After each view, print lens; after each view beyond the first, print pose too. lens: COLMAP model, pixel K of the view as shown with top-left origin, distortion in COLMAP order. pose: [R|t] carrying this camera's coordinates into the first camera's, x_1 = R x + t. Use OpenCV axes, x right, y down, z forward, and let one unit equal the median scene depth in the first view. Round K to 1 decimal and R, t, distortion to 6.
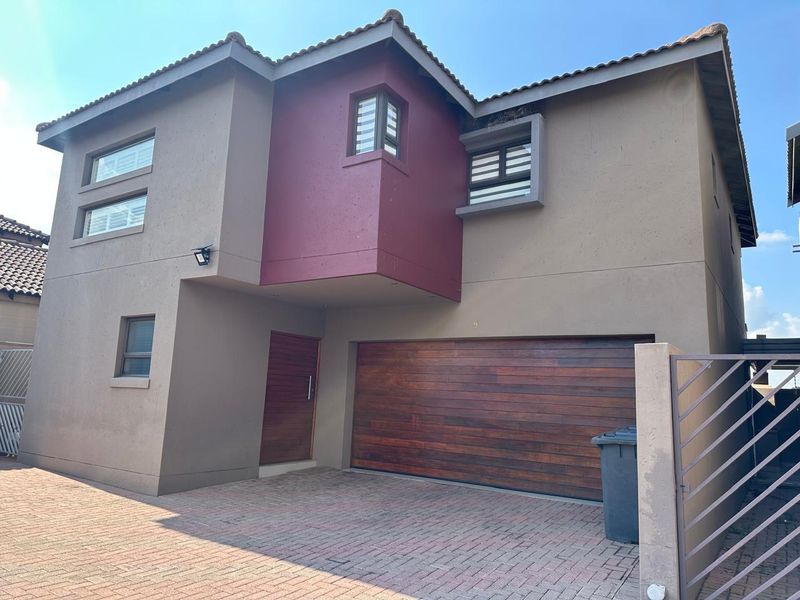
lens RADIAL K [[560.0, 0, 400.7], [0, 560.0, 307.7], [0, 0, 1]] dist [0.078420, -0.075486]
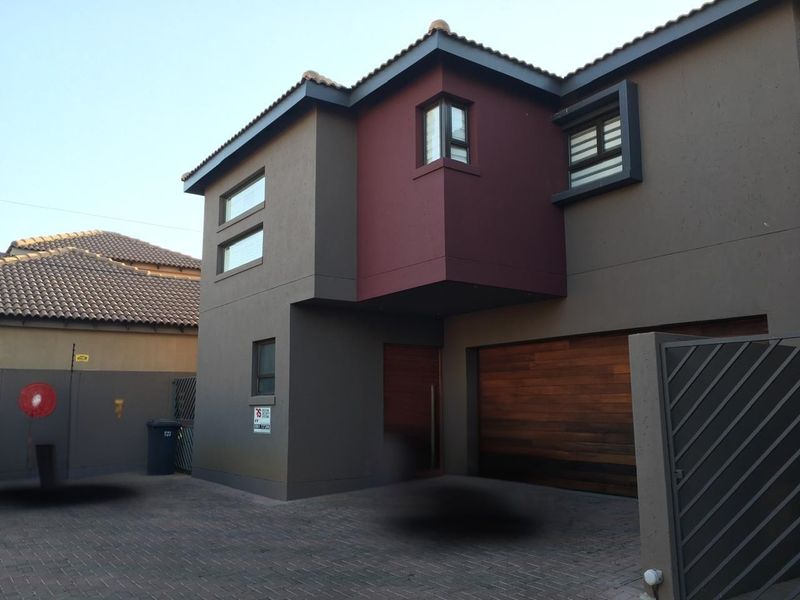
lens RADIAL K [[710.5, 0, 397.6], [0, 710.5, 301.5], [0, 0, 1]] dist [0.093281, -0.186434]
pose [[0.929027, -0.098347, -0.356703, 0.274052], [0.097720, 0.995016, -0.019826, -0.006417], [0.356875, -0.016438, 0.934008, -0.193671]]
